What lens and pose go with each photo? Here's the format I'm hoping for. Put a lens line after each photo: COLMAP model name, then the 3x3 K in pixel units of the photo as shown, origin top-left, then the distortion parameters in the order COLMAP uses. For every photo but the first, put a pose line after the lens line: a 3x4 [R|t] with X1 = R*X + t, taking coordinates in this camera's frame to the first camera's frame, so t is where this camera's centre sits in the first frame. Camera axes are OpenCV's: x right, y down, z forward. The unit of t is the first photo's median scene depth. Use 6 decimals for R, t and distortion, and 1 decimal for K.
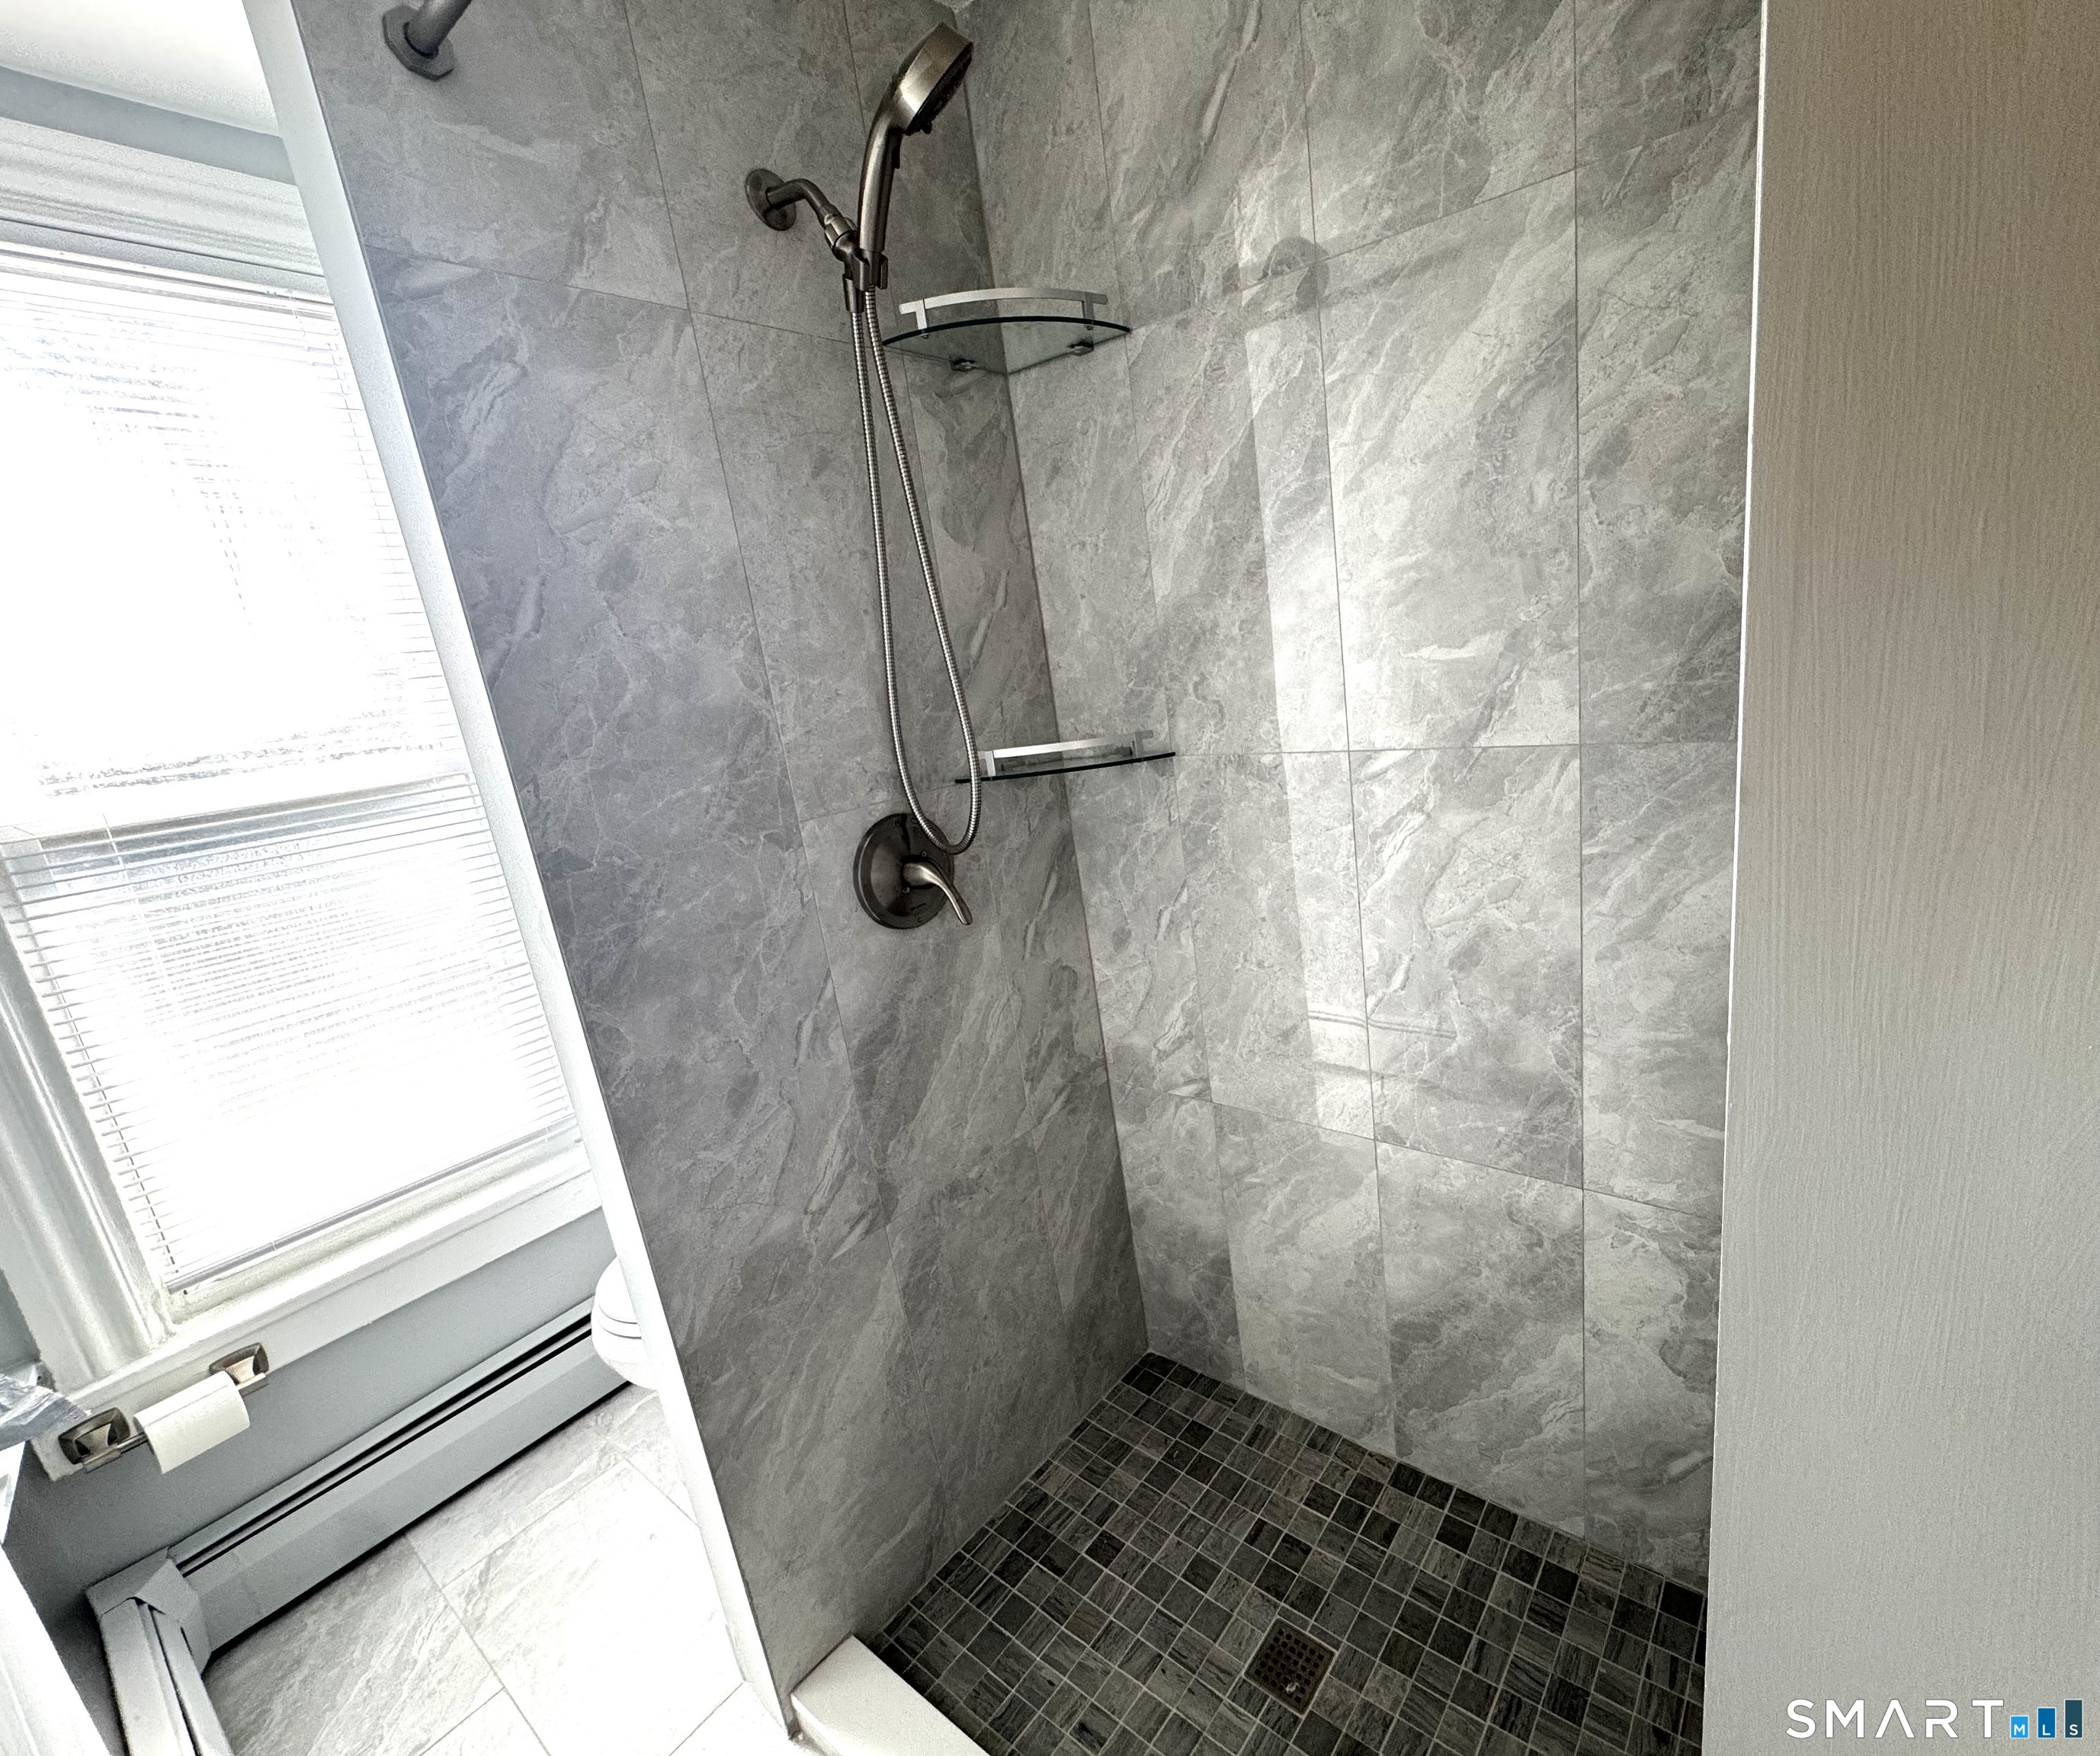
lens RADIAL K [[883.6, 0, 1051.0], [0, 883.6, 880.7], [0, 0, 1]] dist [-0.002633, 0.000349]
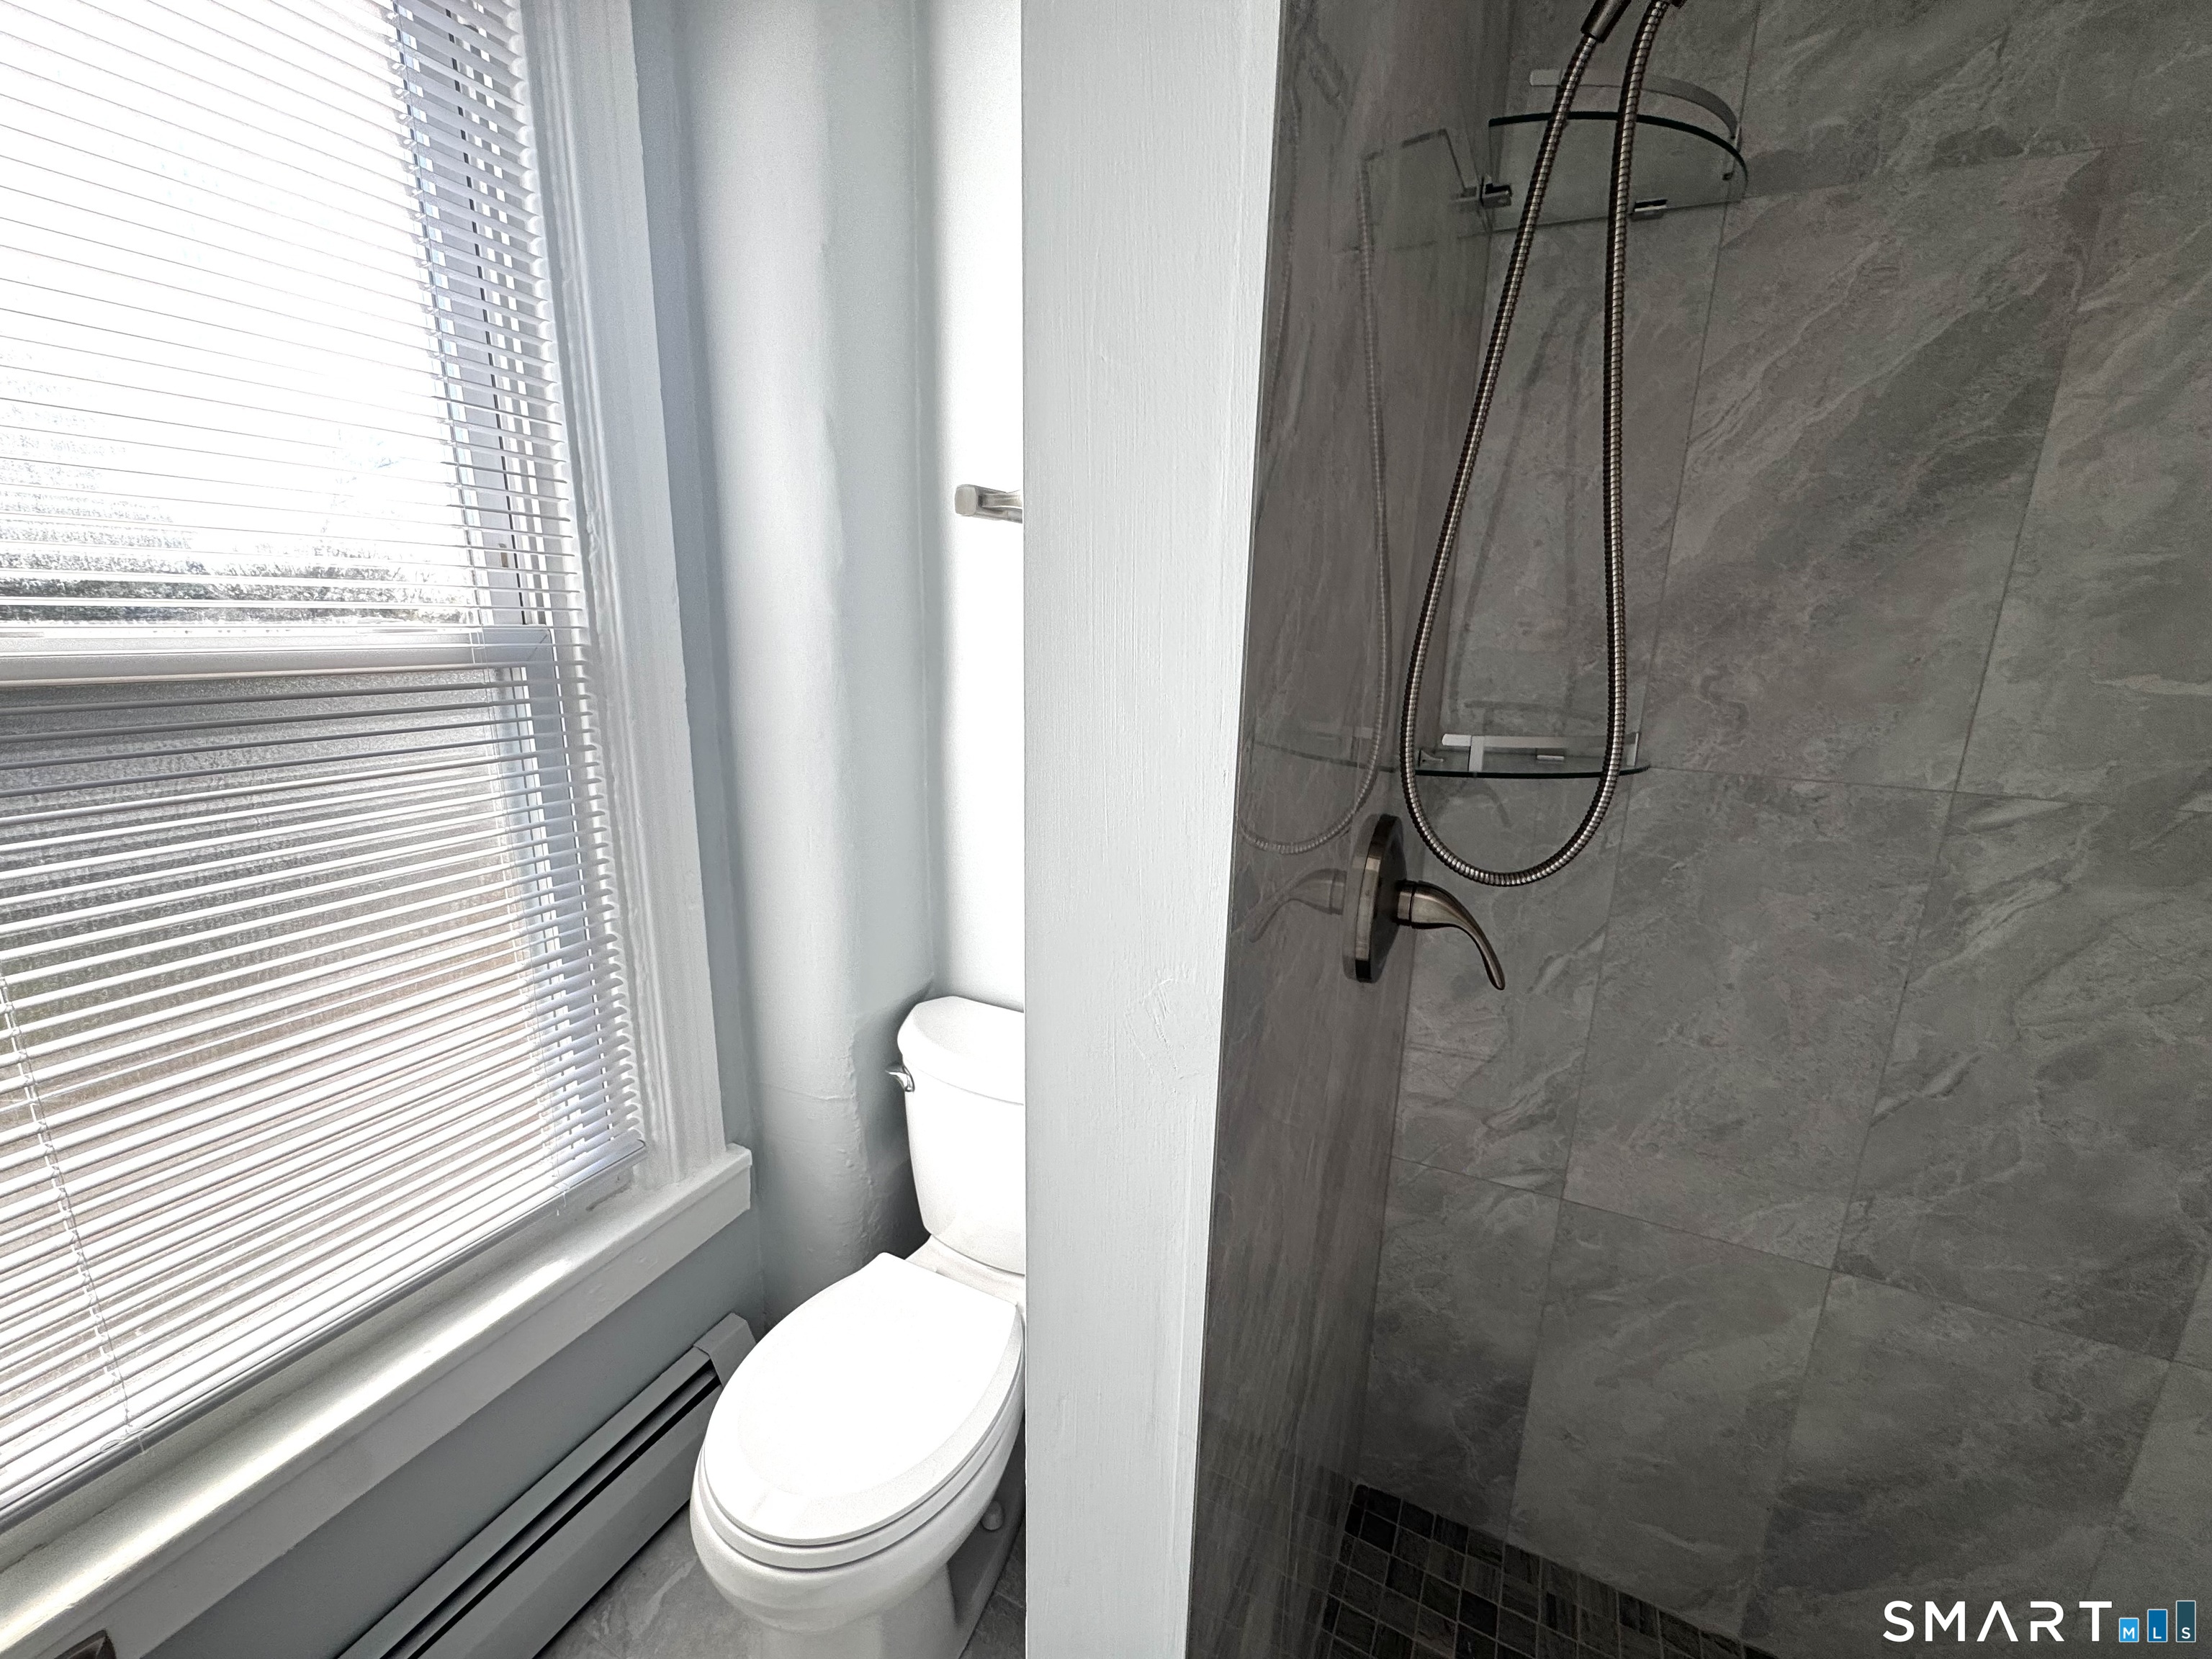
lens RADIAL K [[904.5, 0, 1121.3], [0, 904.5, 830.5], [0, 0, 1]] dist [-0.002096, 0.000153]
pose [[0.973098, 0.089755, 0.212187, -0.474982], [-0.085155, 0.995893, -0.030742, -0.023589], [-0.214075, 0.011846, 0.976745, 0.337423]]
